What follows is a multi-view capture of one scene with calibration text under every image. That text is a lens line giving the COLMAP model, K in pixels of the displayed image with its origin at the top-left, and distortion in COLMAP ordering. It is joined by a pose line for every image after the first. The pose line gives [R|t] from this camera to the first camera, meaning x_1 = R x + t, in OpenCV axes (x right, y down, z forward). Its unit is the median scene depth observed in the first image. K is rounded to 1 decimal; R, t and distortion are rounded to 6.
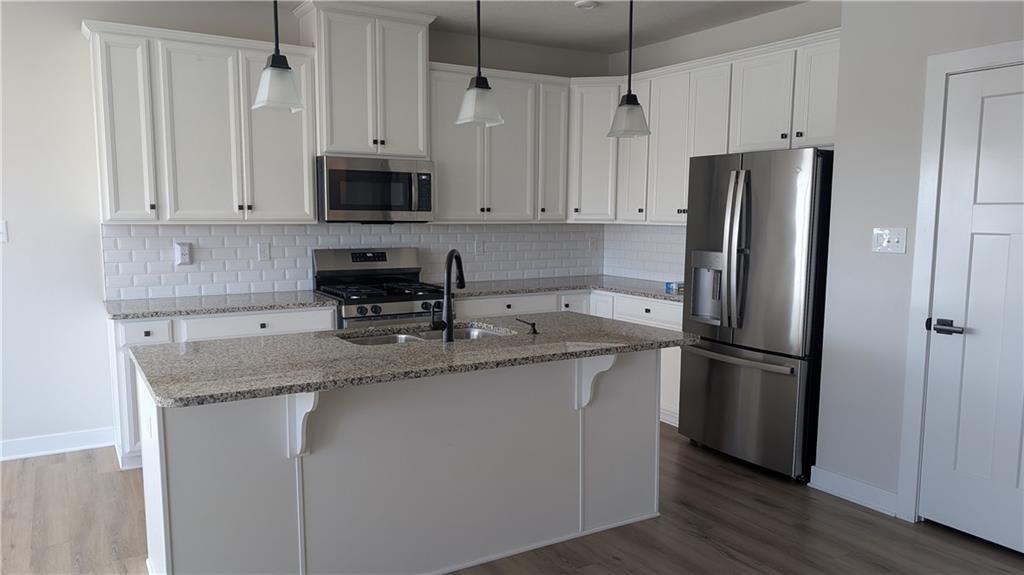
lens RADIAL K [[751.4, 0, 512.5], [0, 751.4, 307.4], [0, 0, 1]] dist [-0.004522, -0.004180]
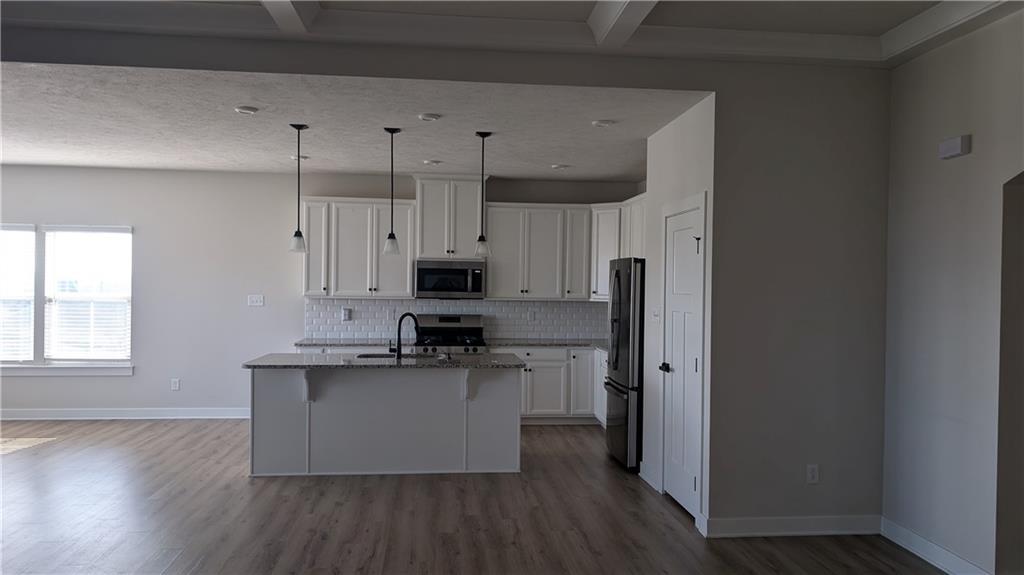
lens RADIAL K [[752.3, 0, 512.0], [0, 752.3, 287.5], [0, 0, 1]] dist [0.003858, 0.001018]
pose [[0.899614, 0.007819, -0.436616, 0.689714], [-0.062729, 0.991784, -0.111487, 0.039765], [0.432157, 0.127684, 0.892713, -0.437457]]
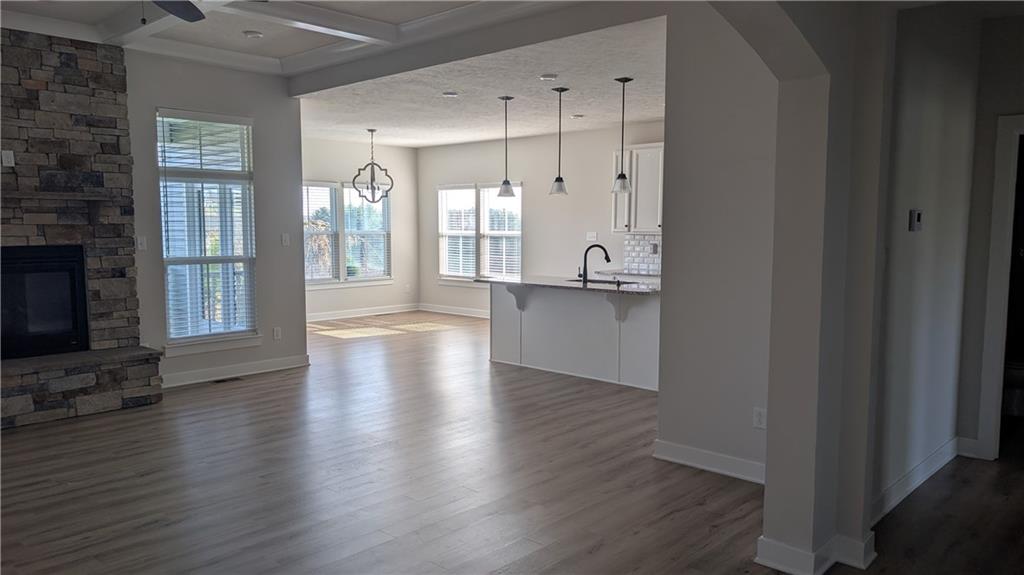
lens RADIAL K [[735.7, 0, 513.2], [0, 735.7, 329.1], [0, 0, 1]] dist [0.001994, 0.000350]
pose [[0.246041, 0.129941, -0.960510, 1.389907], [-0.118116, 0.987607, 0.103351, -0.016523], [0.962036, 0.088023, 0.258340, 0.130218]]
